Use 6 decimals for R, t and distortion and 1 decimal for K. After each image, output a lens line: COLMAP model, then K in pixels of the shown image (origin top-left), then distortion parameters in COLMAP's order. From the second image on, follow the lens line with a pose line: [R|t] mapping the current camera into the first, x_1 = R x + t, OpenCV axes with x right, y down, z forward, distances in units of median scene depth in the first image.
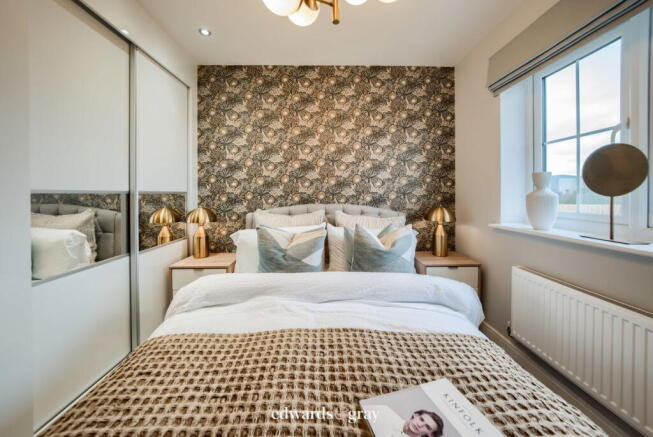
lens RADIAL K [[234.8, 0, 320.1], [0, 234.8, 194.6], [0, 0, 1]] dist [-0.008862, -0.000033]
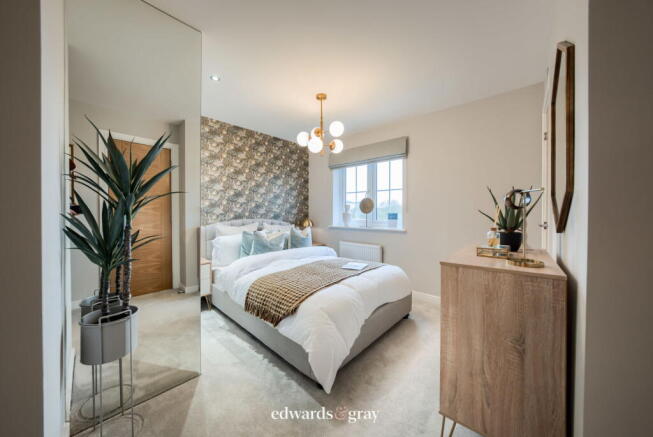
lens RADIAL K [[223.8, 0, 312.3], [0, 223.8, 212.9], [0, 0, 1]] dist [-0.009770, 0.000020]
pose [[0.706286, 0.001217, 0.707925, -0.733677], [-0.004466, 0.999986, 0.002737, -0.005651], [-0.707912, -0.005095, 0.706282, -0.342500]]
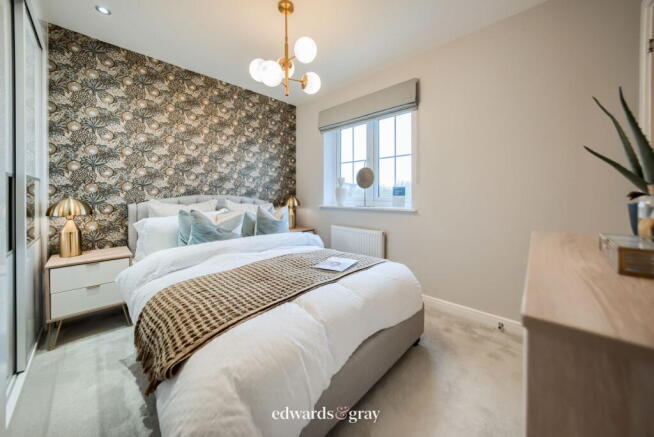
lens RADIAL K [[235.1, 0, 320.6], [0, 235.1, 194.6], [0, 0, 1]] dist [-0.008862, -0.000033]
pose [[0.712243, 0.002484, 0.701928, -0.406042], [-0.005710, 0.999981, 0.002254, 0.031178], [-0.701909, -0.005614, 0.712244, -0.225974]]
